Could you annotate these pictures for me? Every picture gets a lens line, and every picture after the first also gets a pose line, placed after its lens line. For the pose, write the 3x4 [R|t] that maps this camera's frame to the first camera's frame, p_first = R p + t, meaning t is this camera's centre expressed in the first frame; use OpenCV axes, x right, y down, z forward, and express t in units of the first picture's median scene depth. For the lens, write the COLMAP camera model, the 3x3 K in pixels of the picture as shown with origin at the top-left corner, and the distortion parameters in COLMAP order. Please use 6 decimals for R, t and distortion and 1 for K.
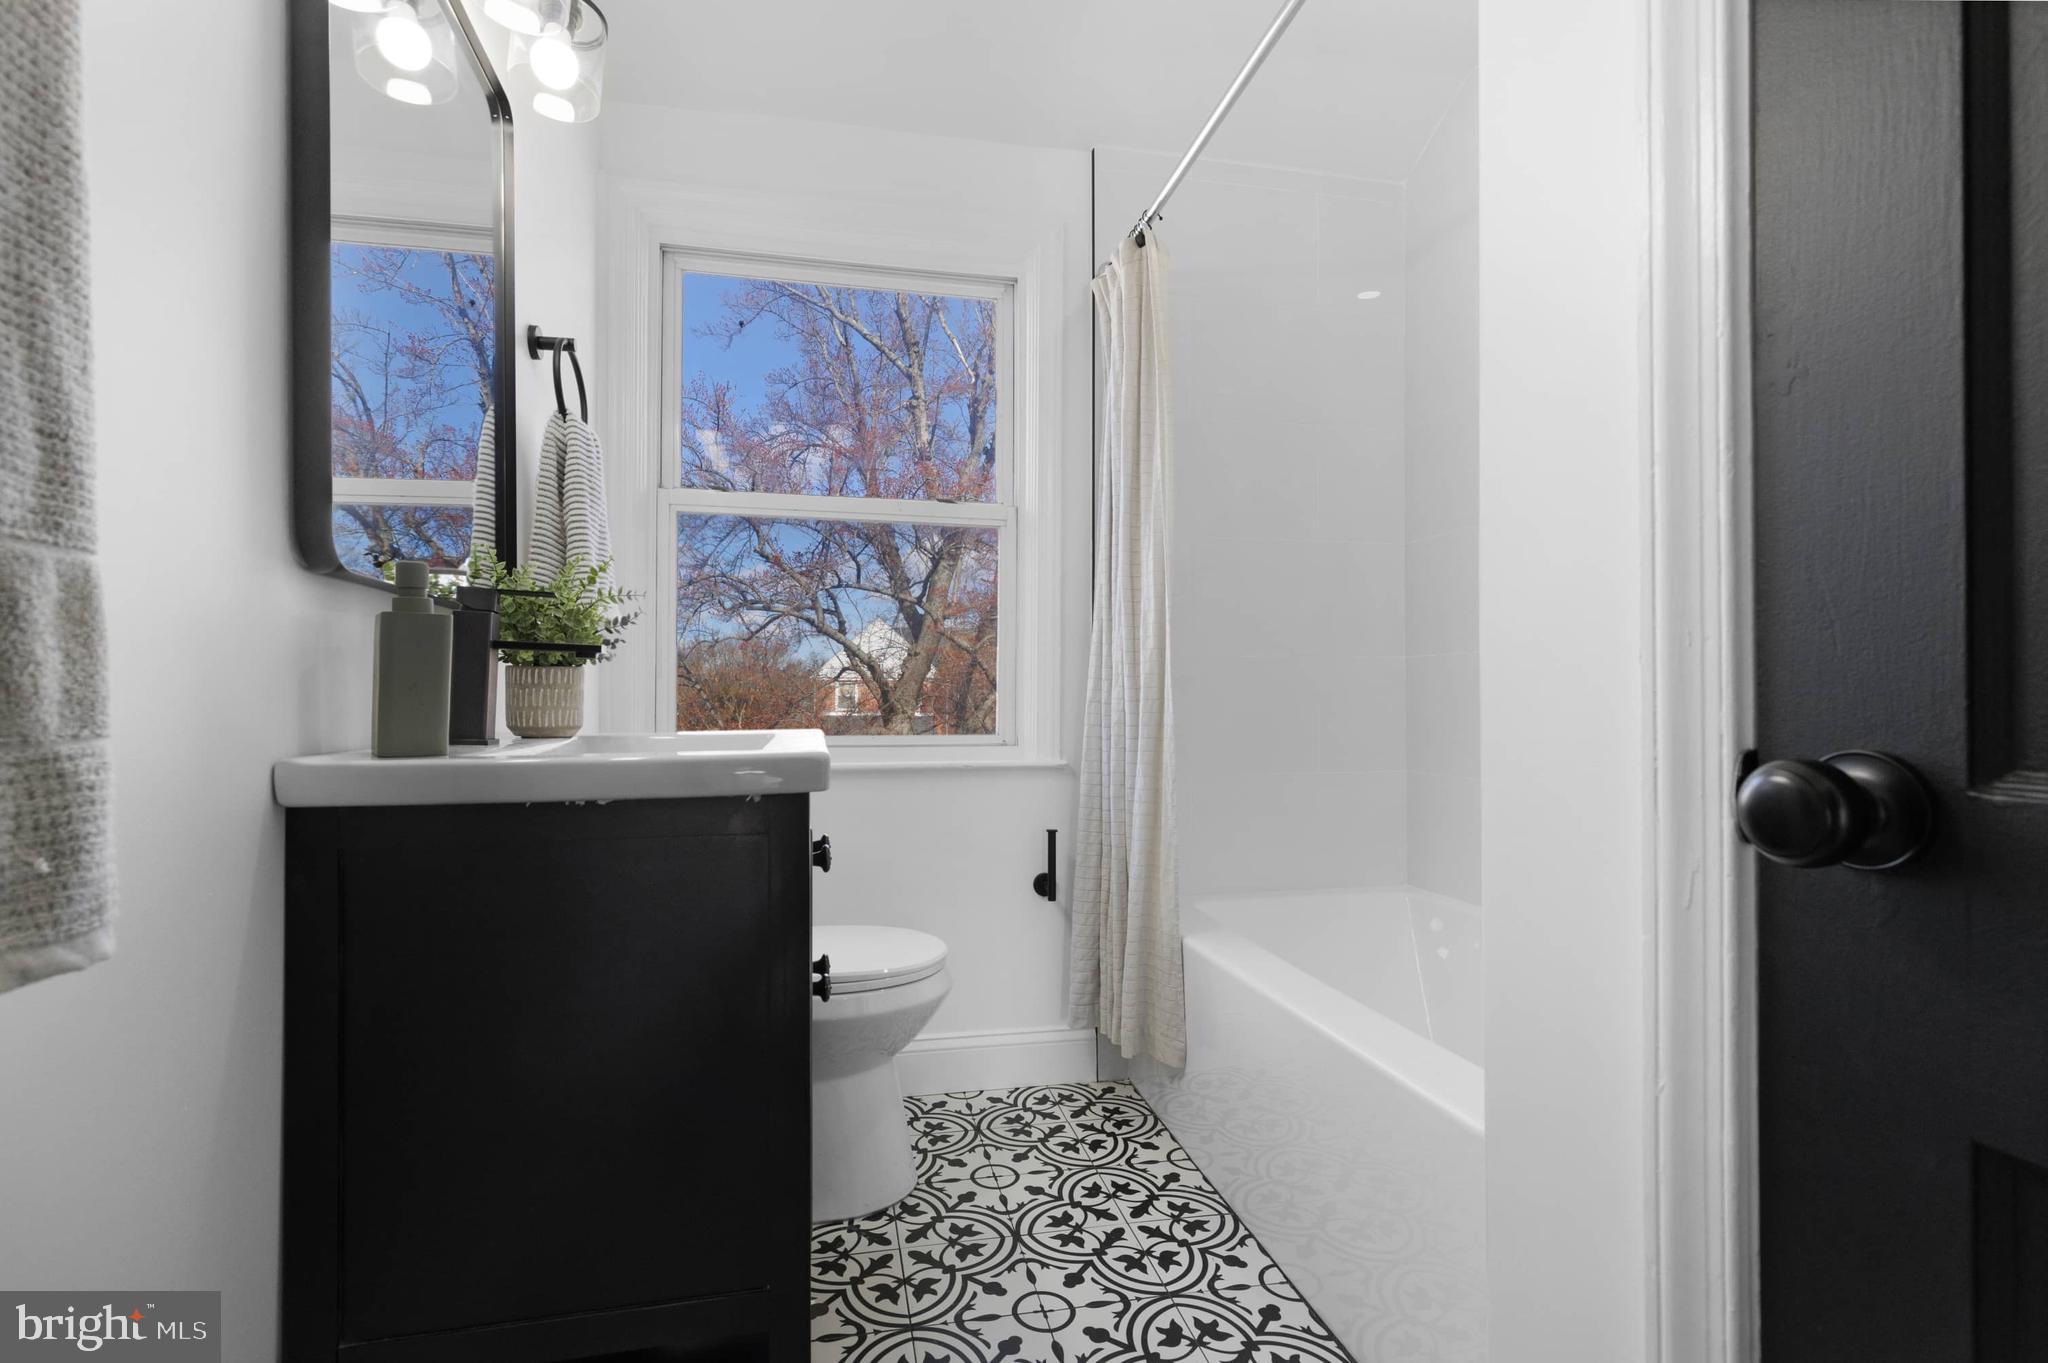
lens RADIAL K [[982.9, 0, 1024.0], [0, 982.9, 681.5], [0, 0, 1]] dist [0.000851, -0.000010]
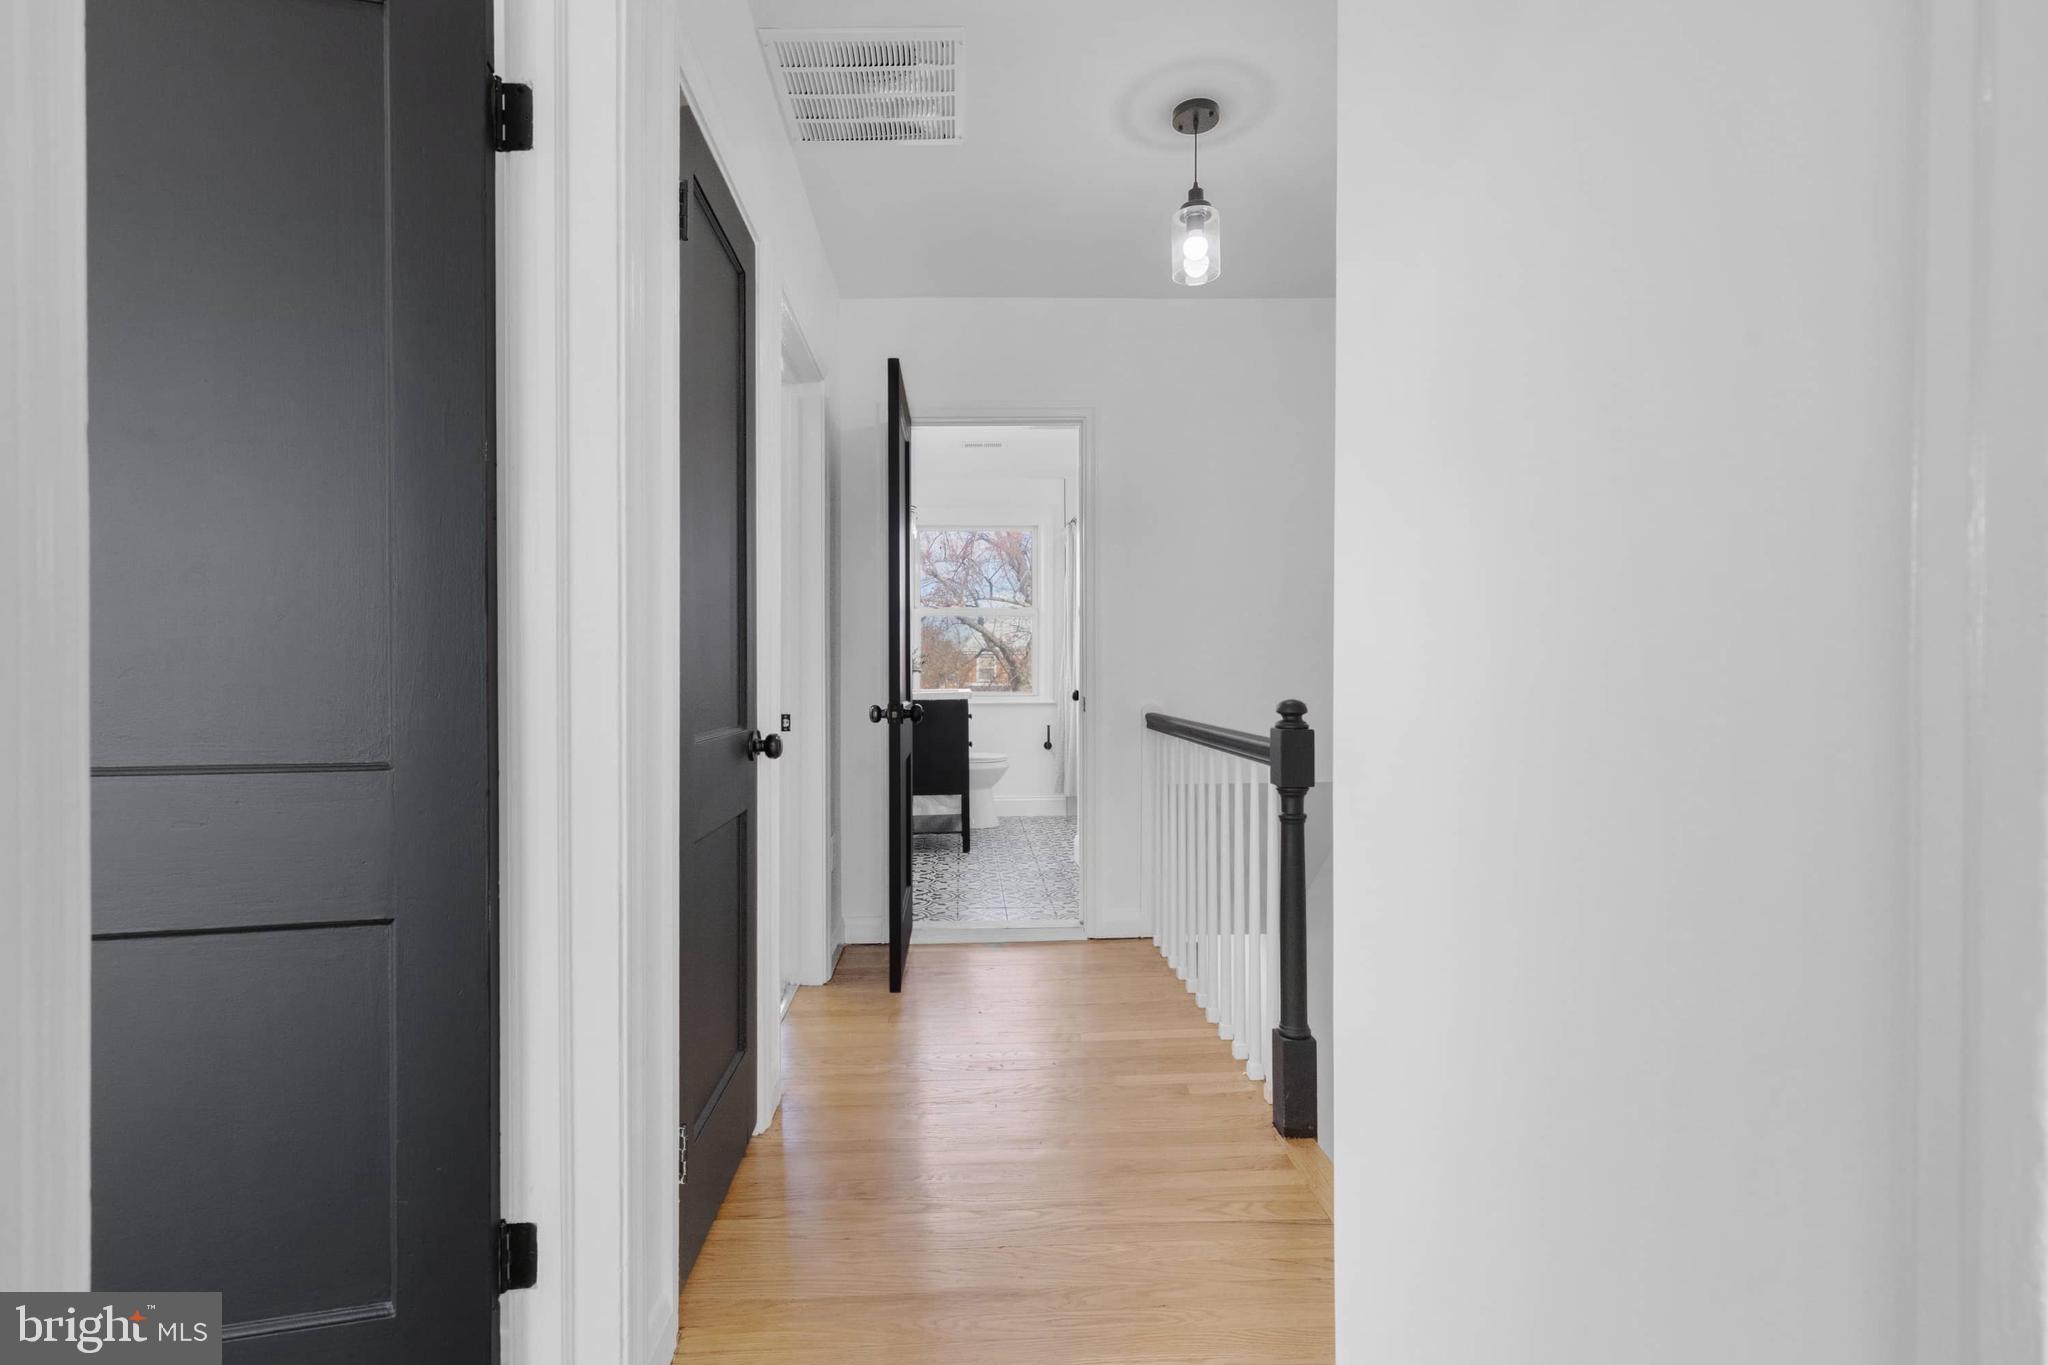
lens RADIAL K [[920.2, 0, 1024.0], [0, 920.2, 682.5], [0, 0, 1]] dist [0.002018, -0.000050]
pose [[0.990413, 0.001603, -0.138130, 0.308348], [0.002611, 0.999537, 0.030317, -0.051082], [0.138115, -0.030387, 0.989950, -1.558625]]
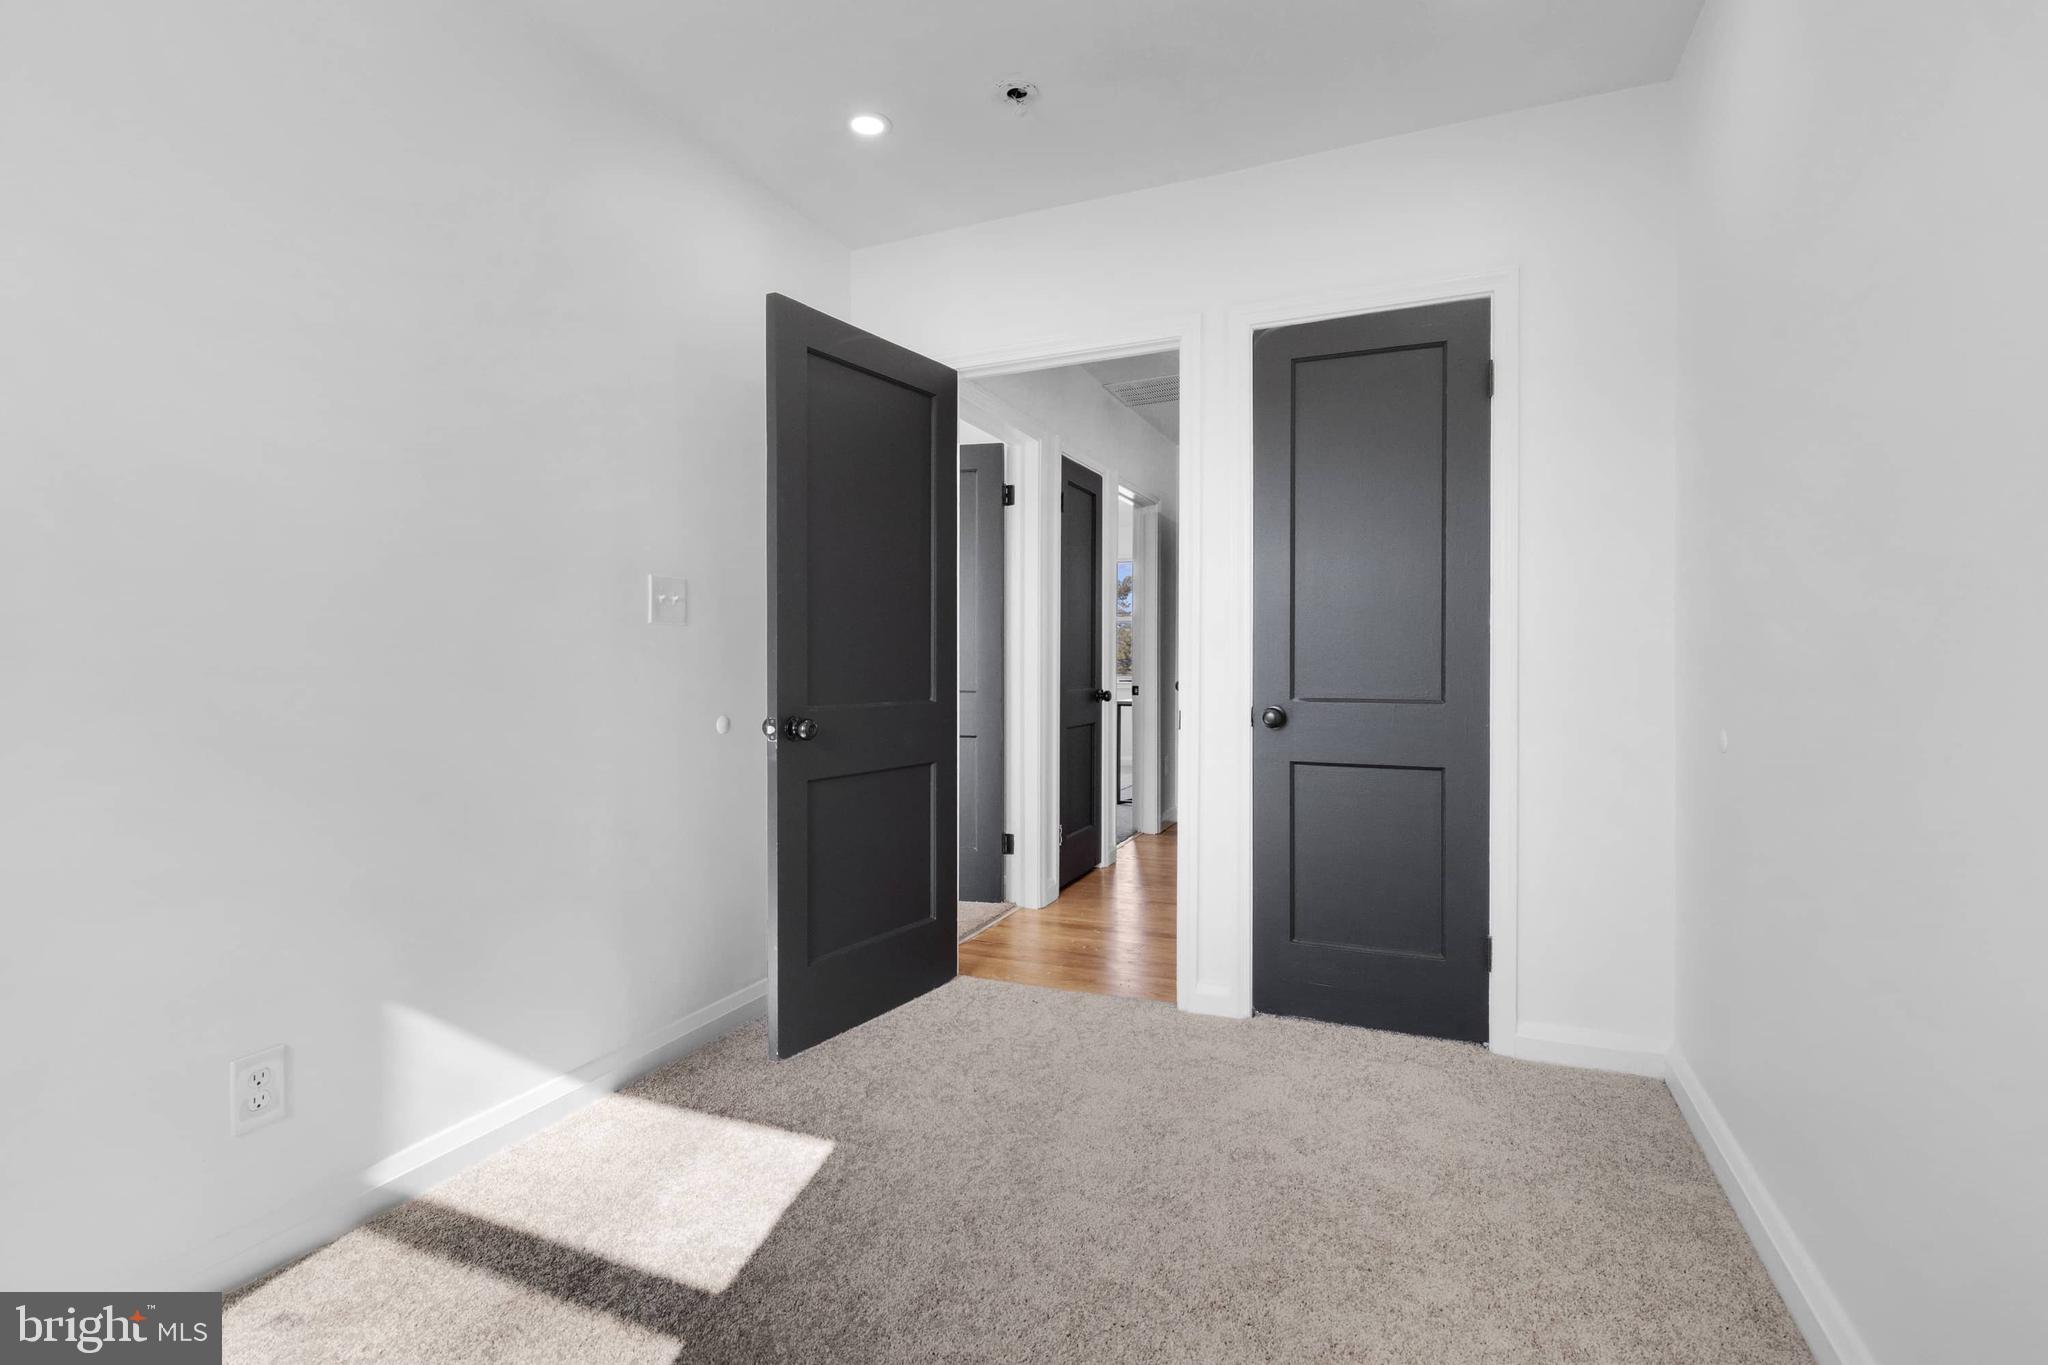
lens RADIAL K [[920.2, 0, 1024.0], [0, 920.2, 682.5], [0, 0, 1]] dist [0.002018, -0.000050]
pose [[0.800830, 0.005525, -0.598866, 0.907739], [0.012181, 0.999600, 0.025511, -0.049835], [0.598768, -0.027725, 0.800443, -2.321134]]
